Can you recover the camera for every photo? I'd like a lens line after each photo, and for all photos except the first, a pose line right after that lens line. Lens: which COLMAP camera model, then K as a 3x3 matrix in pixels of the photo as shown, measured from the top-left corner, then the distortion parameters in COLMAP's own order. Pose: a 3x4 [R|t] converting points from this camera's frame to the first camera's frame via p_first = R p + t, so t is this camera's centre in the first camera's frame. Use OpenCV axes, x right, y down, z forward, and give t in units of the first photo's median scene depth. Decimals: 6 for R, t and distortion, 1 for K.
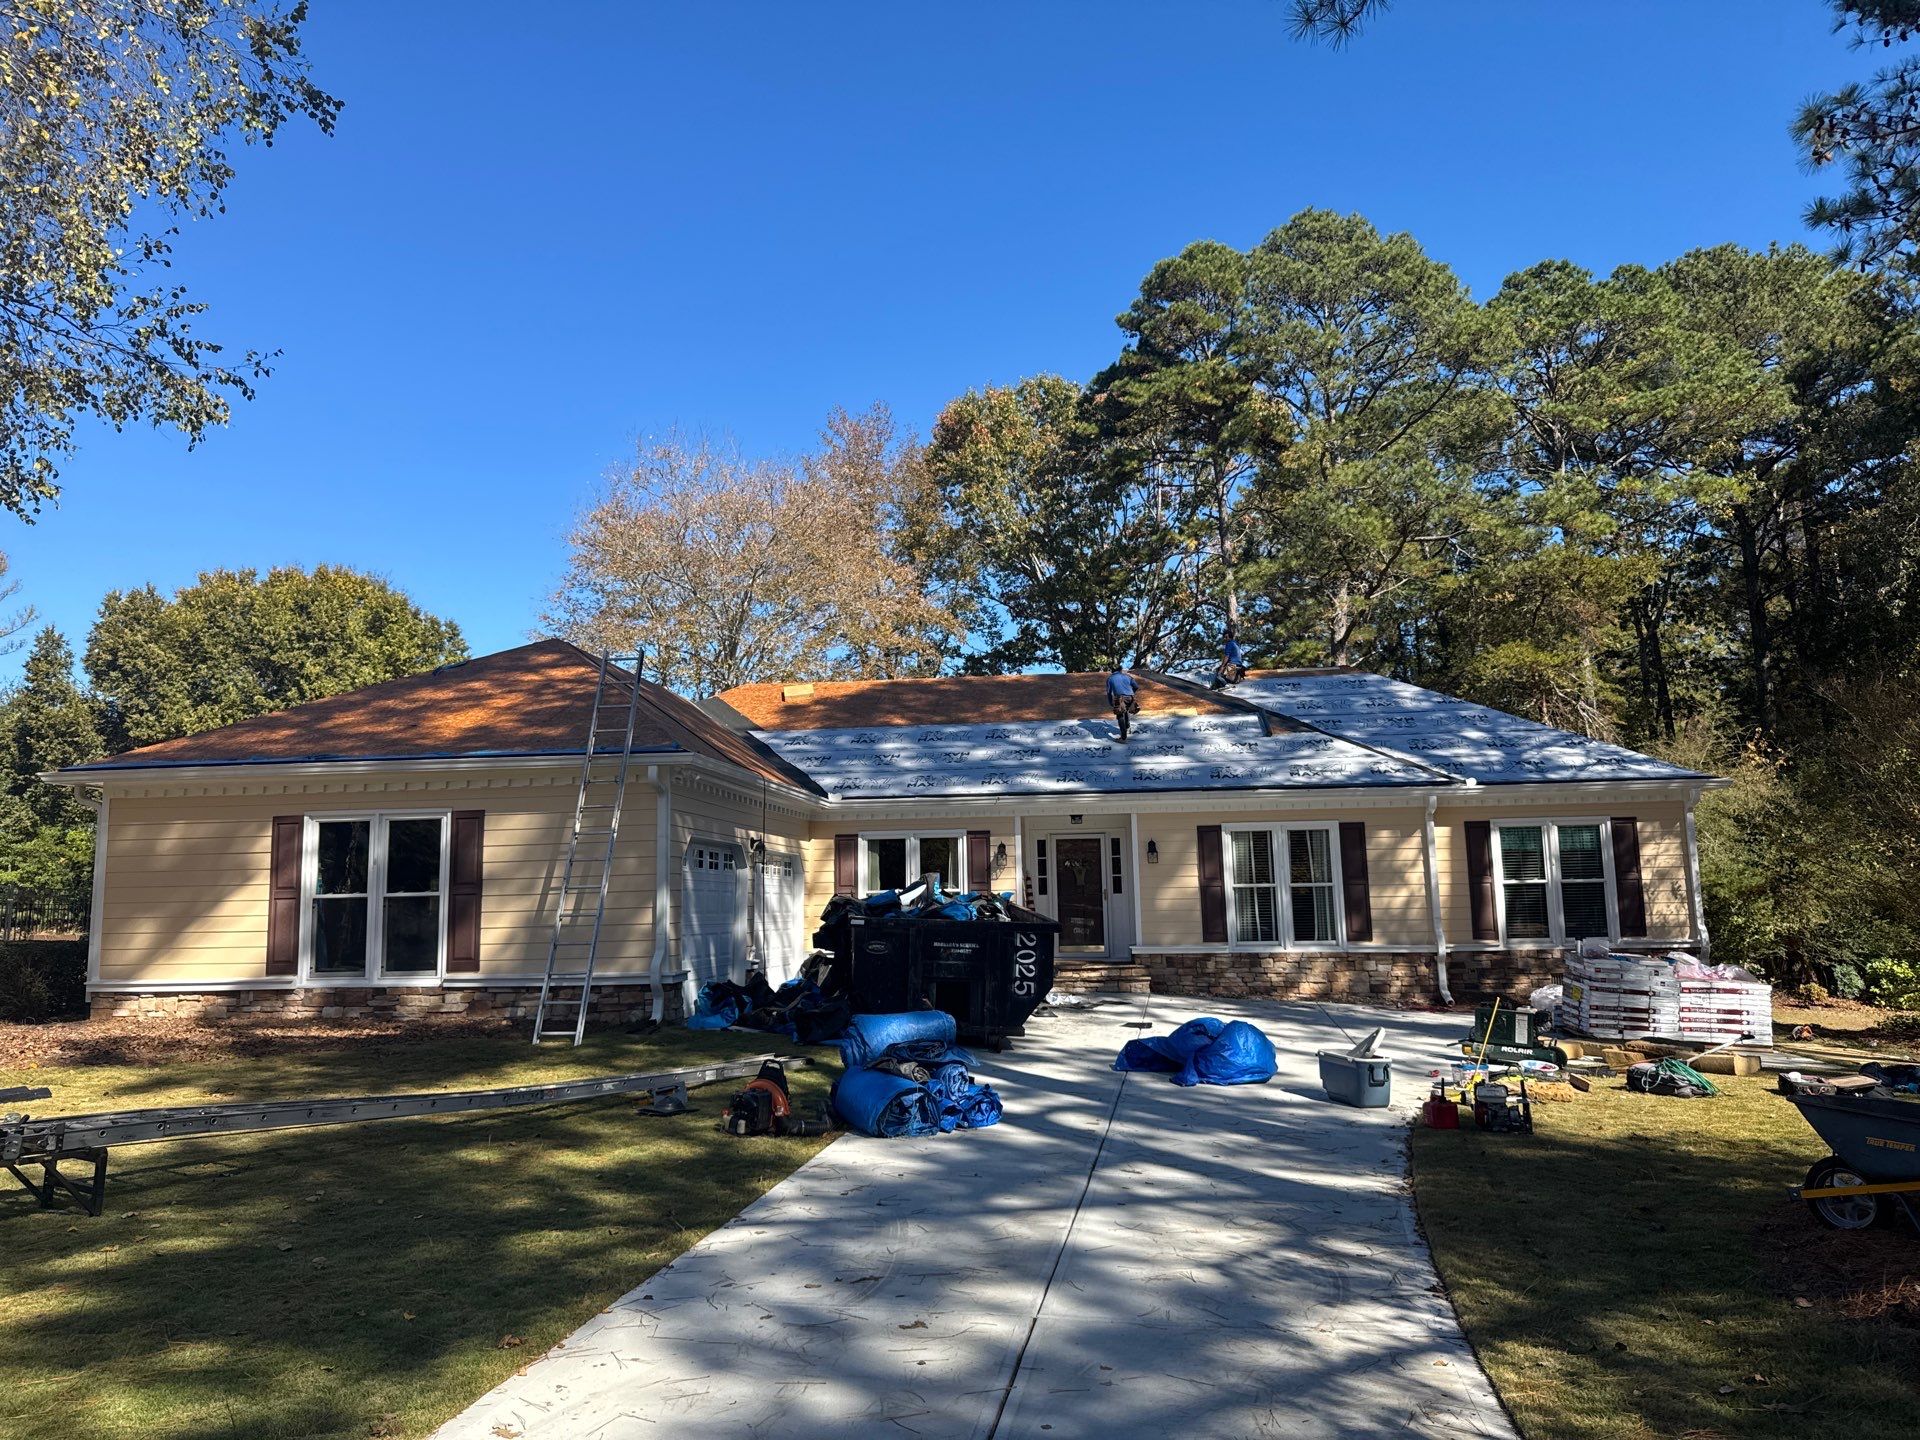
lens RADIAL K [[1345.1, 0, 944.4], [0, 1345.1, 725.6], [0, 0, 1]] dist [0.039645, 0.005727]
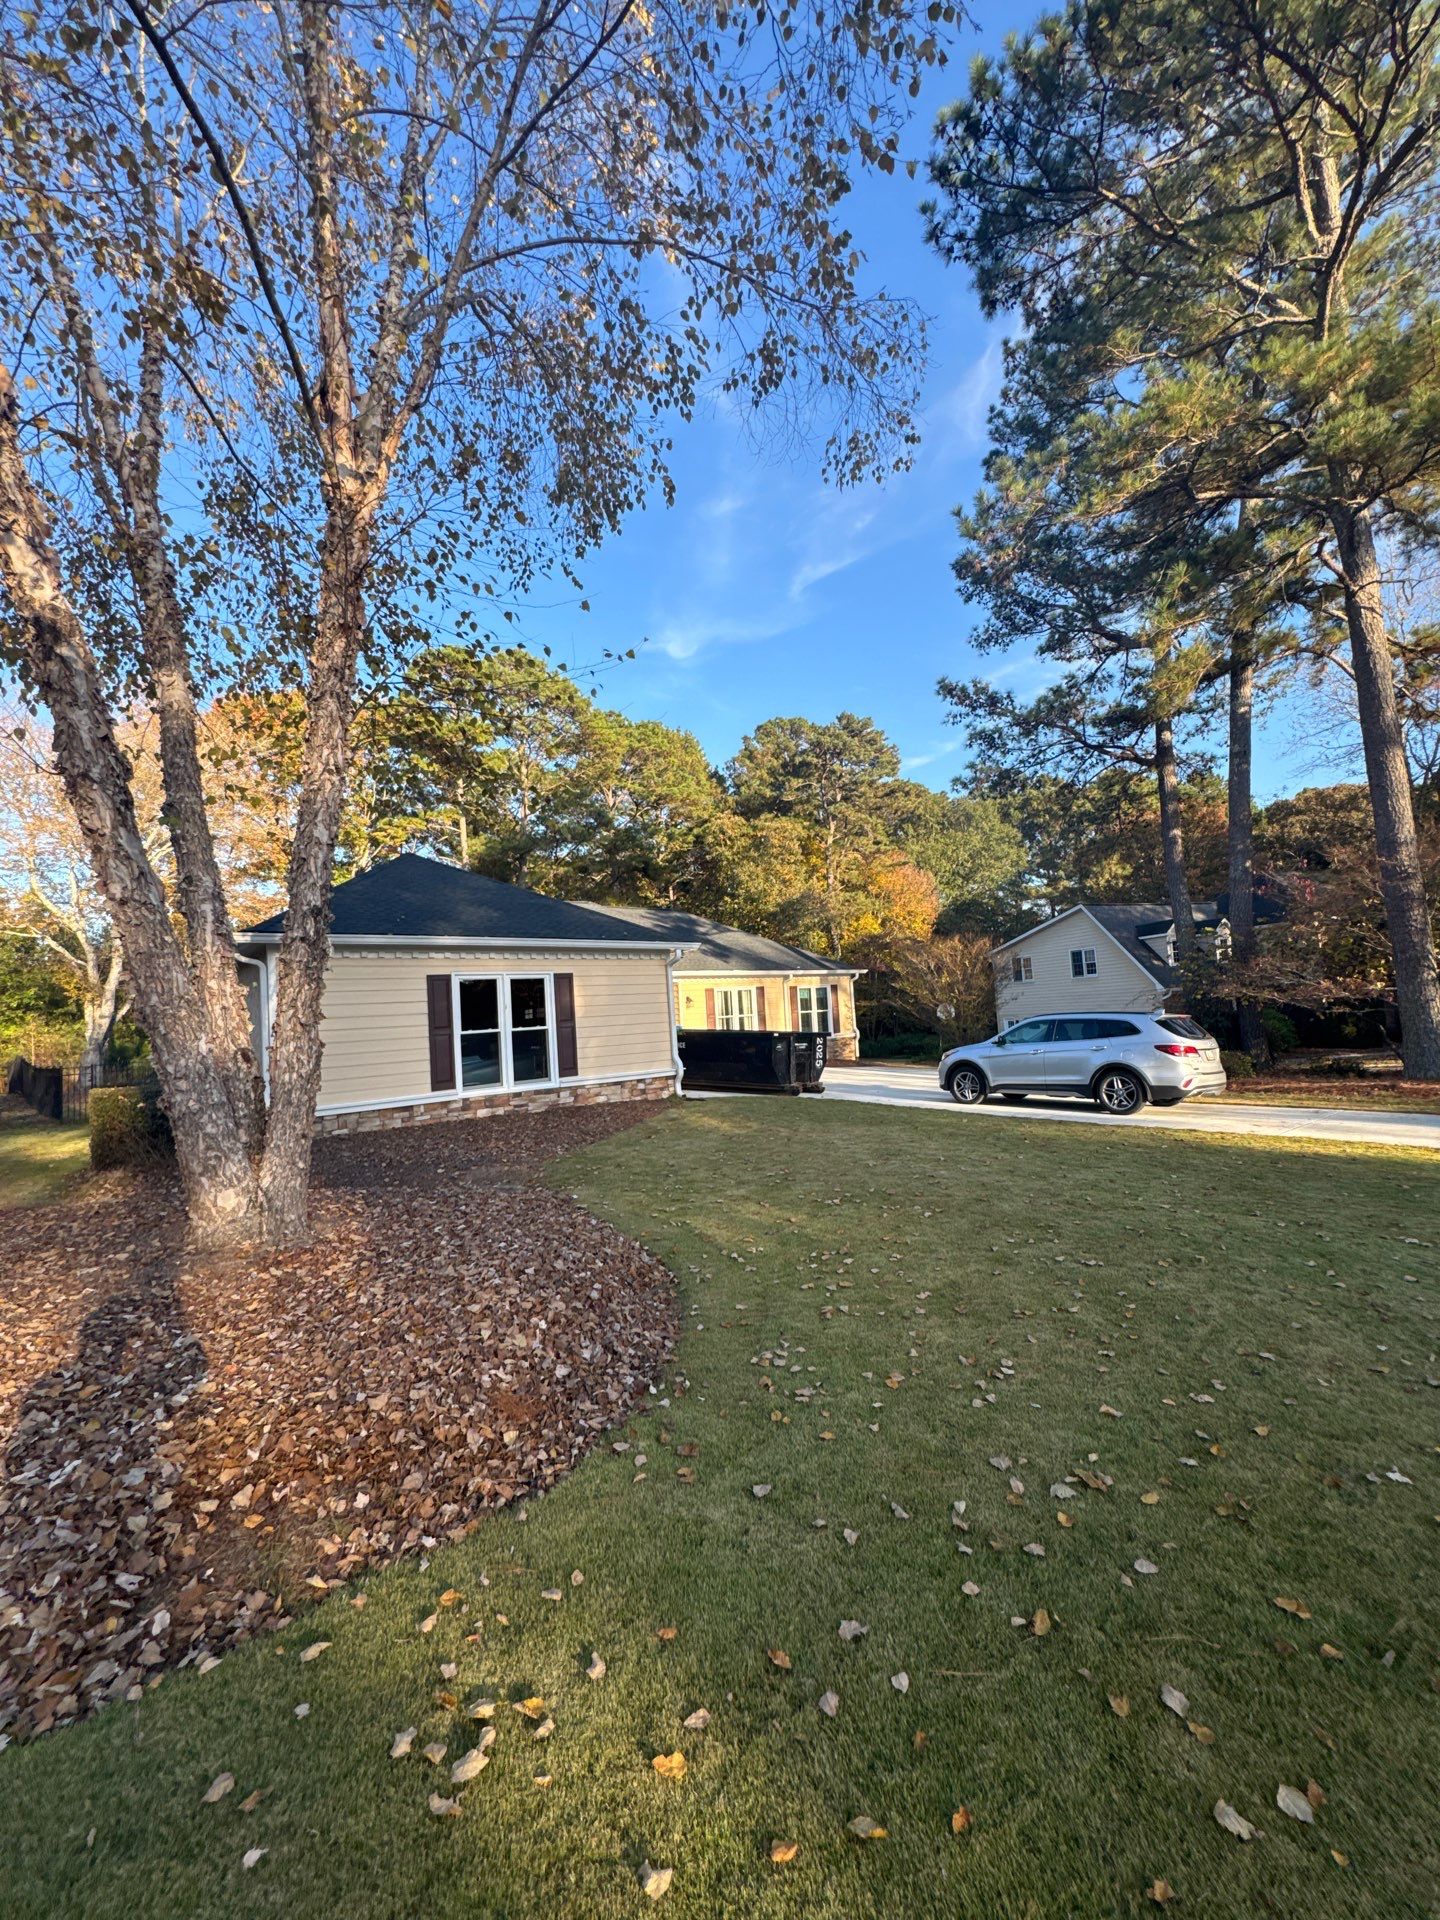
lens RADIAL K [[770.6, 0, 717.3], [0, 770.6, 970.4], [0, 0, 1]] dist [-0.005558, 0.001152]
pose [[0.684847, 0.022305, 0.728346, -0.638034], [-0.055781, 0.998203, 0.021880, 0.022631], [-0.726549, -0.055612, 0.684860, 0.202217]]
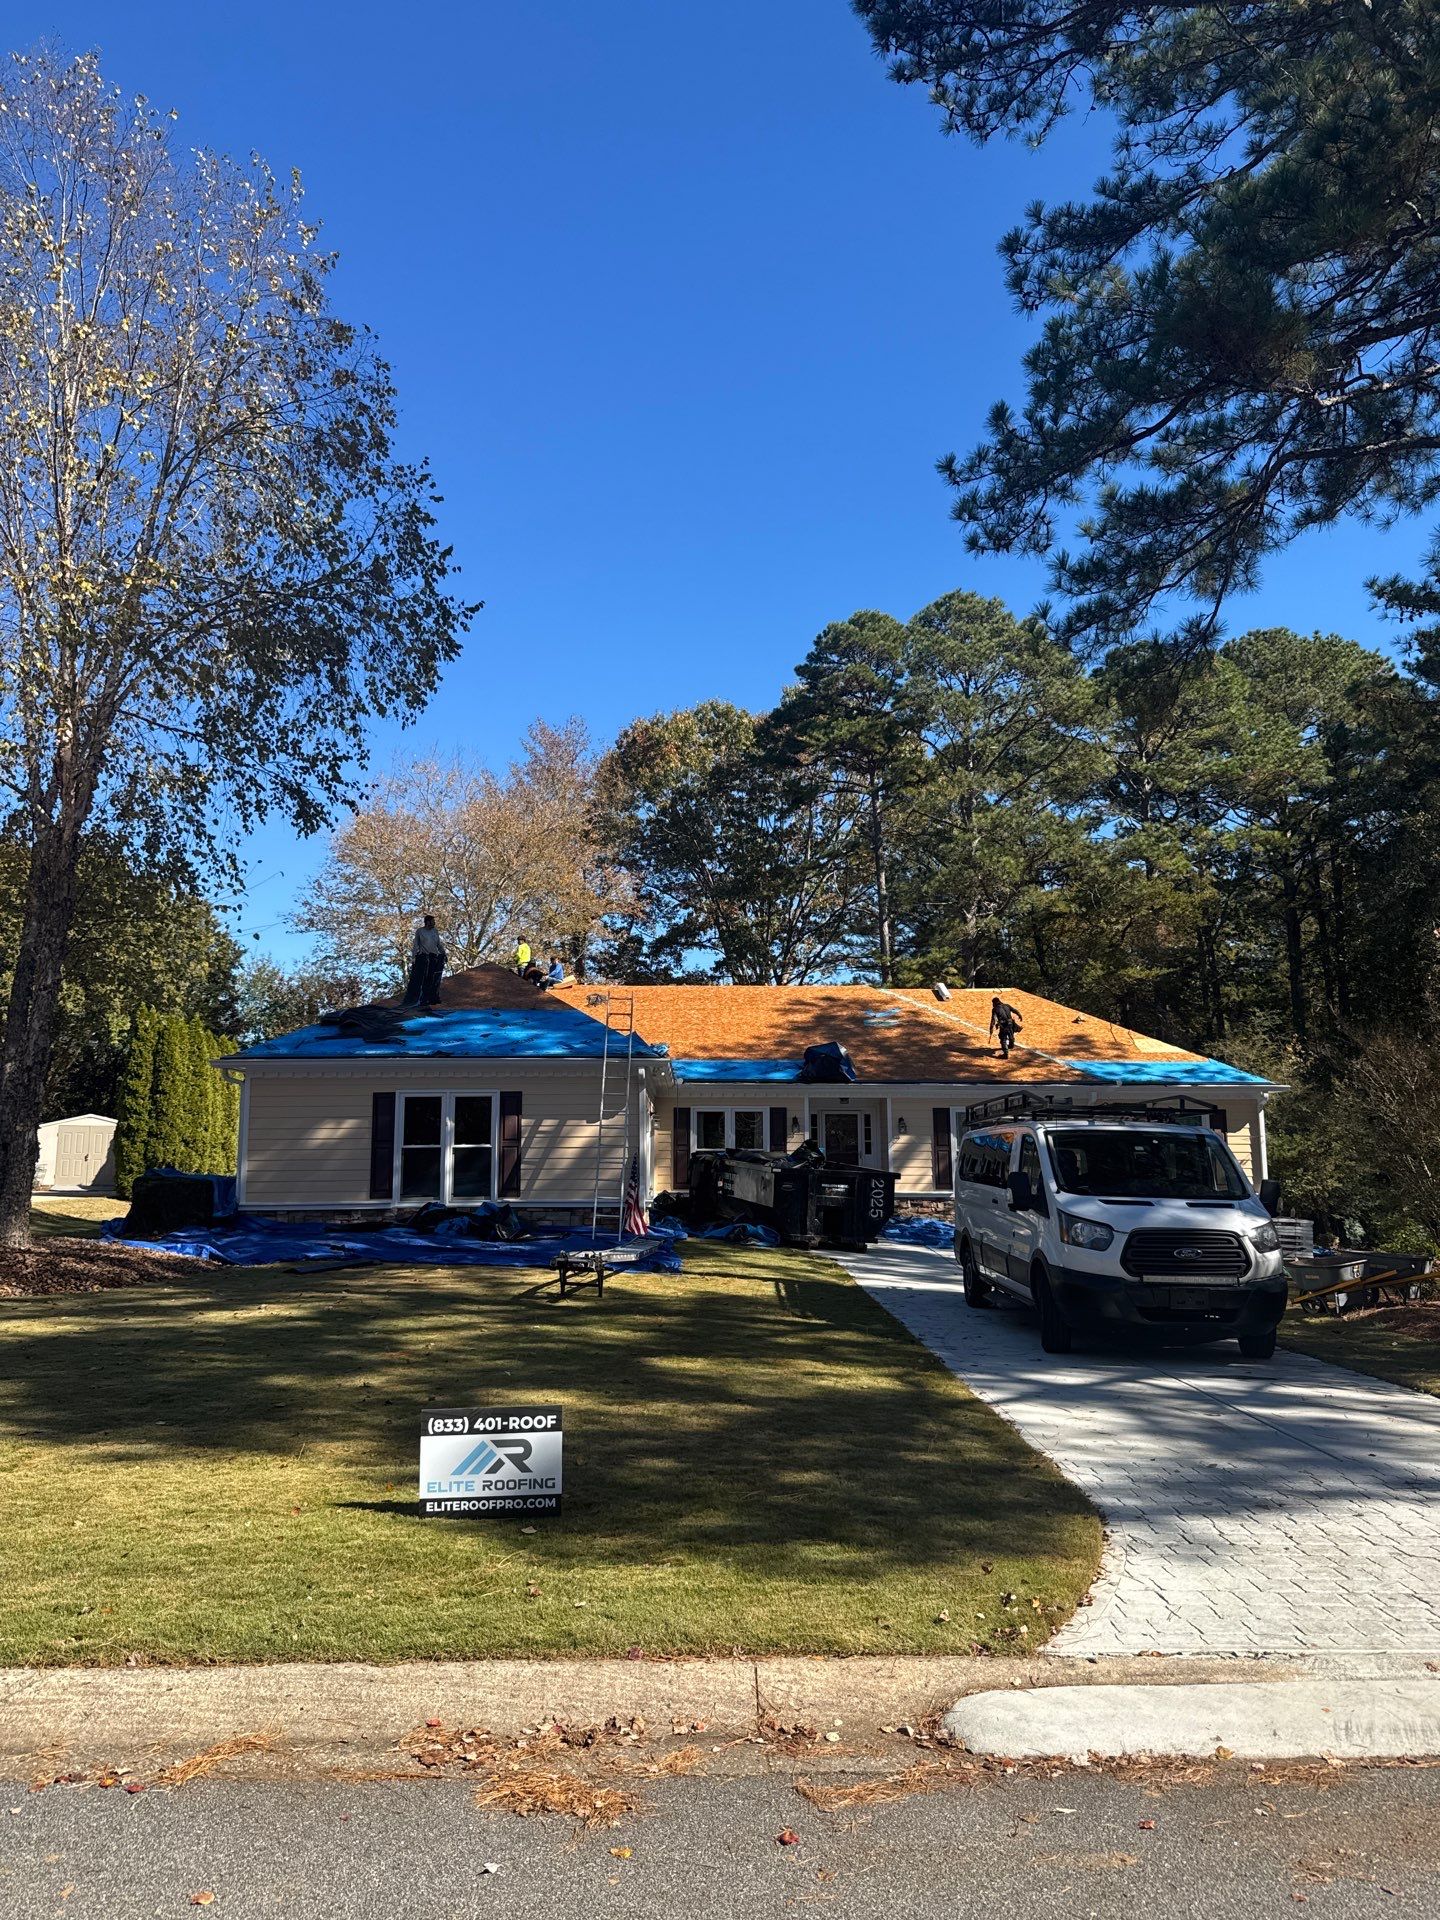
lens RADIAL K [[1330.6, 0, 672.0], [0, 1330.6, 988.2], [0, 0, 1]] dist [0.096129, -0.000142]
pose [[0.992570, 0.032354, 0.117296, -0.257805], [-0.033050, 0.999446, 0.003989, -0.049254], [-0.117102, -0.007836, 0.993089, -0.377712]]
